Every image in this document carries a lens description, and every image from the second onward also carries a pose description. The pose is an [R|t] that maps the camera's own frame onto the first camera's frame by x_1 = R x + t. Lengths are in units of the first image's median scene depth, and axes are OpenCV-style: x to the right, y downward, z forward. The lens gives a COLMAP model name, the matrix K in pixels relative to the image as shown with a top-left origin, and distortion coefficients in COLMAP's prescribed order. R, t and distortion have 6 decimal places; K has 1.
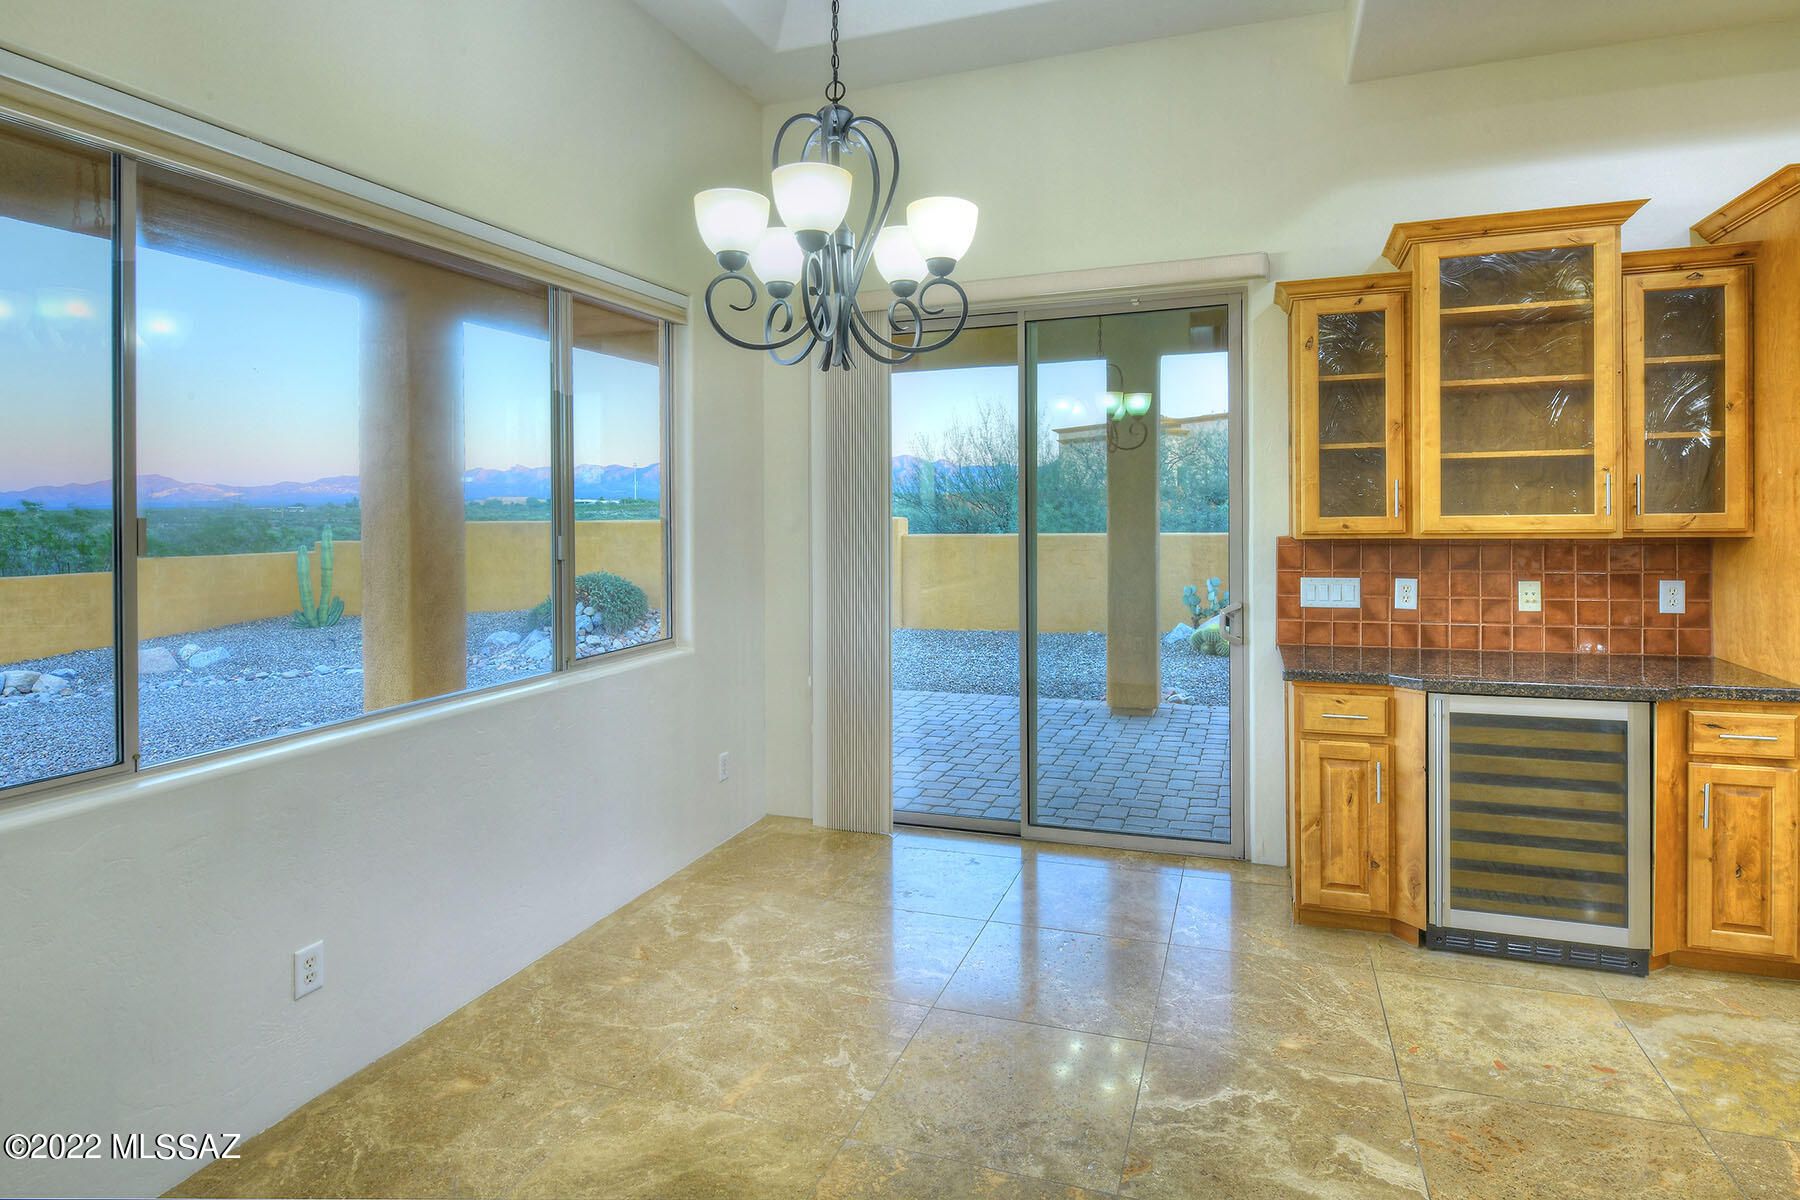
lens RADIAL K [[938.5, 0, 962.2], [0, 938.5, 518.7], [0, 0, 1]] dist [-0.007324, -0.003289]
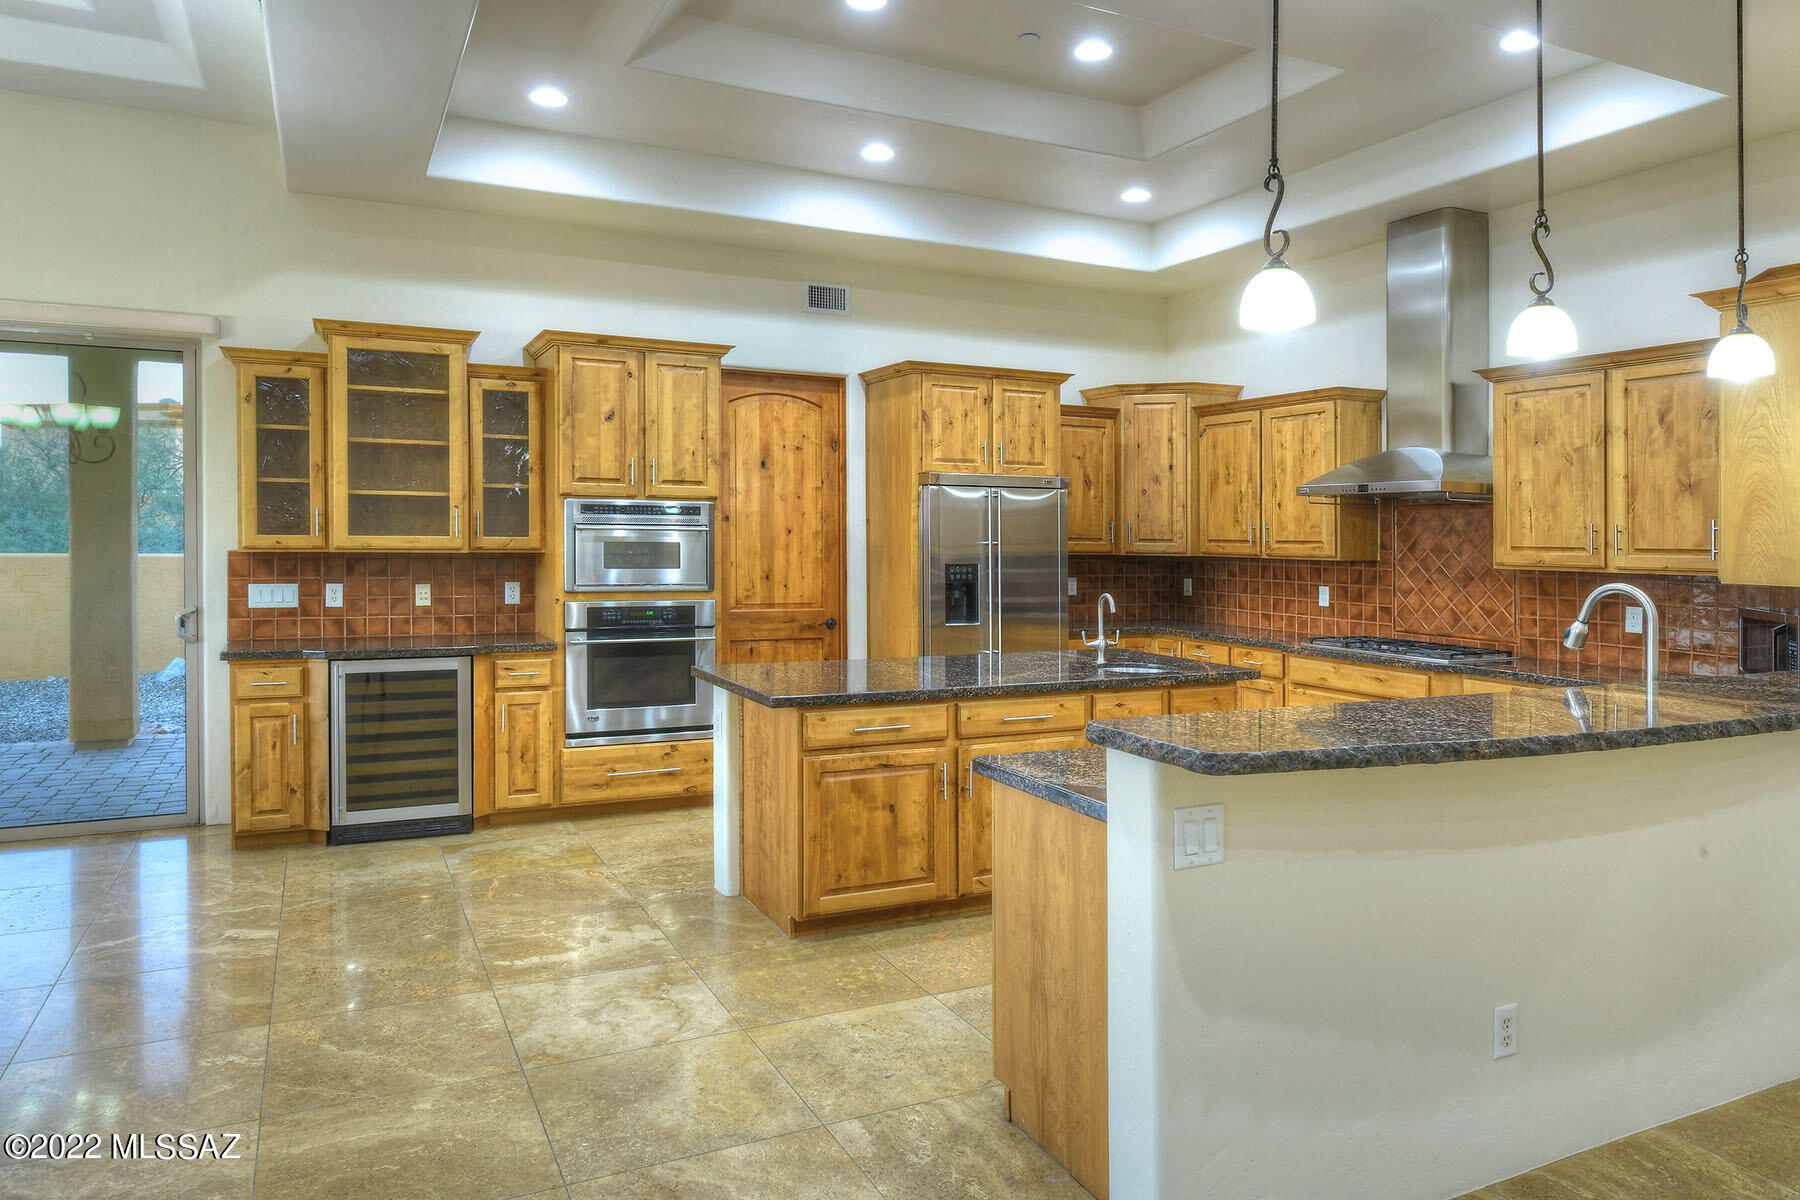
lens RADIAL K [[1149.9, 0, 868.1], [0, 1149.9, 578.5], [0, 0, 1]] dist [-0.003543, -0.003129]
pose [[0.732184, -0.004466, 0.681093, -0.082414], [-0.016419, 0.999572, 0.024204, 0.006849], [-0.680909, -0.028904, 0.731797, -0.781842]]
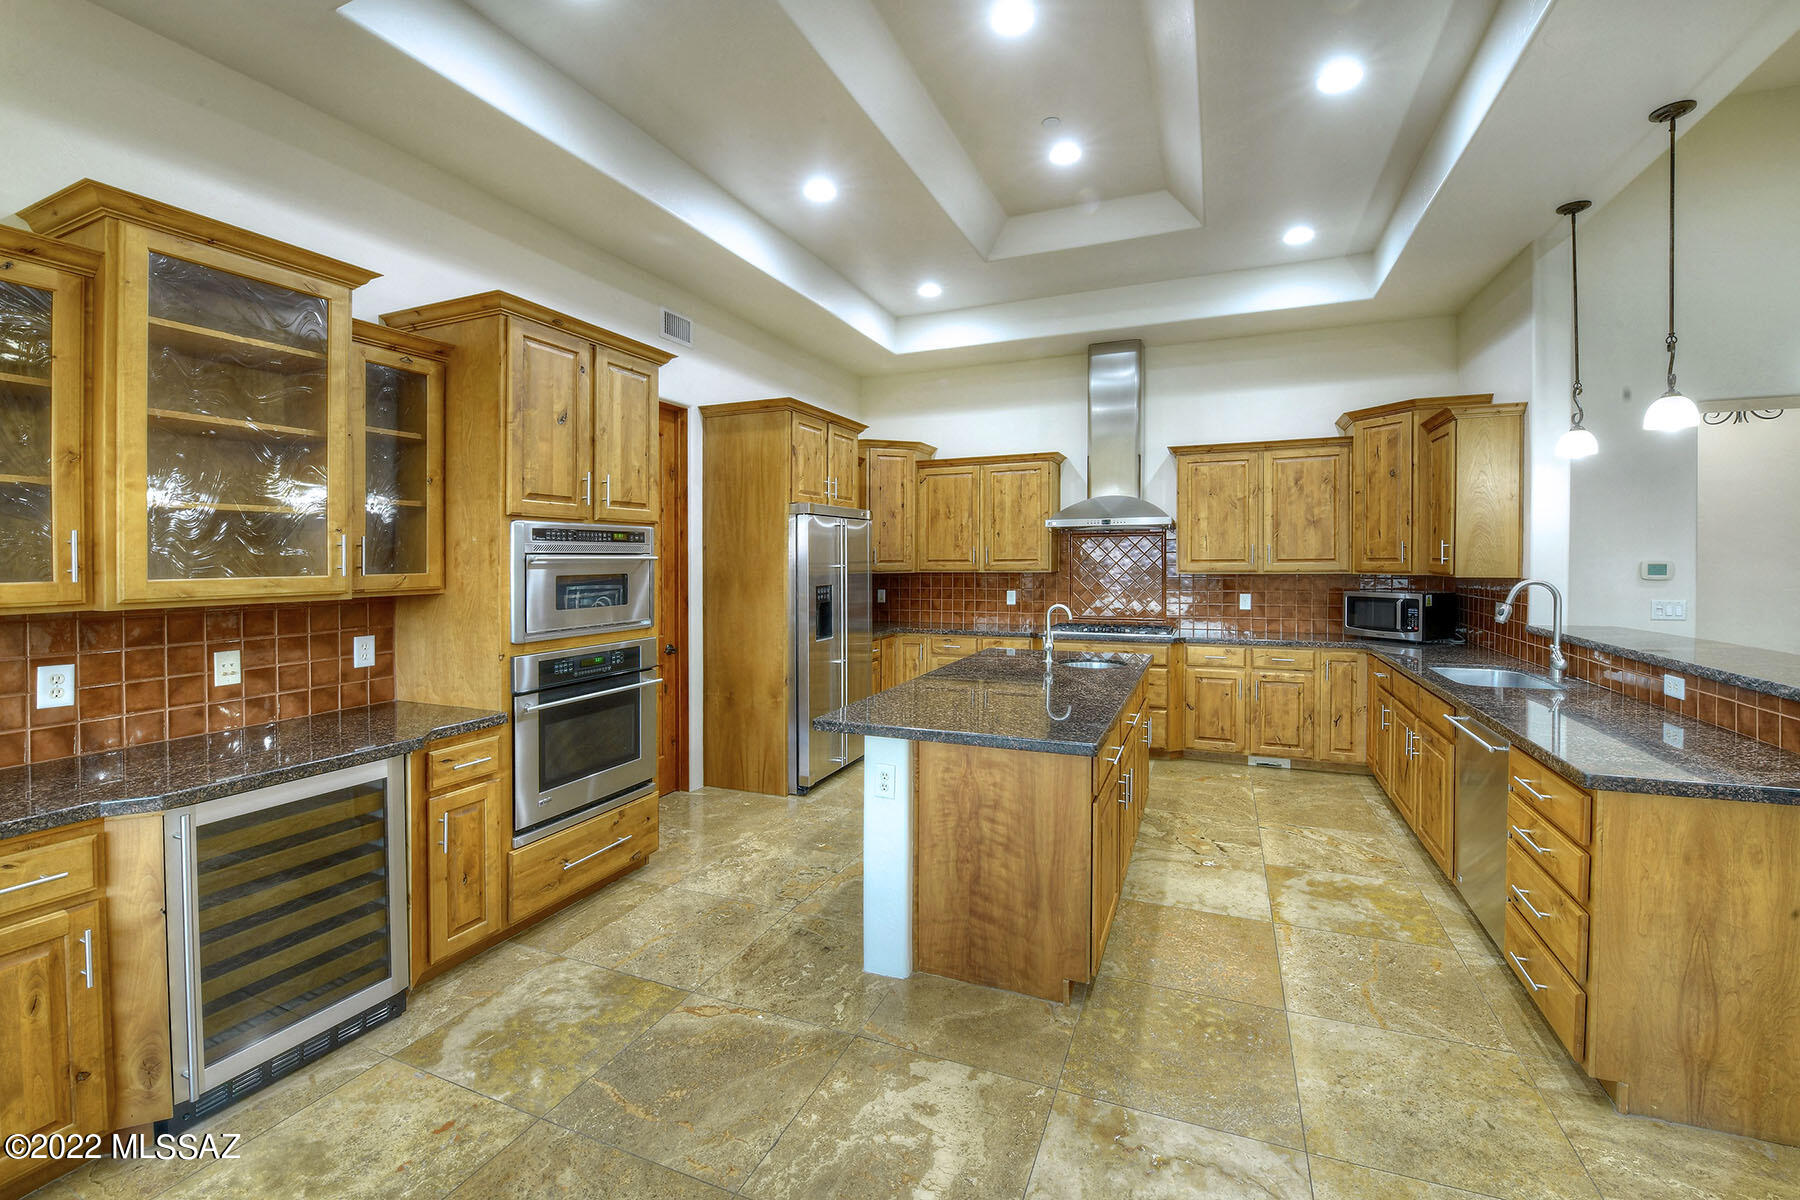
lens RADIAL K [[750.1, 0, 862.5], [0, 750.1, 573.2], [0, 0, 1]] dist [-0.017633, -0.001684]
pose [[0.101276, -0.006067, 0.994840, -0.040120], [0.014977, 0.999877, 0.004573, -0.002399], [-0.994746, 0.014437, 0.101355, 0.357089]]
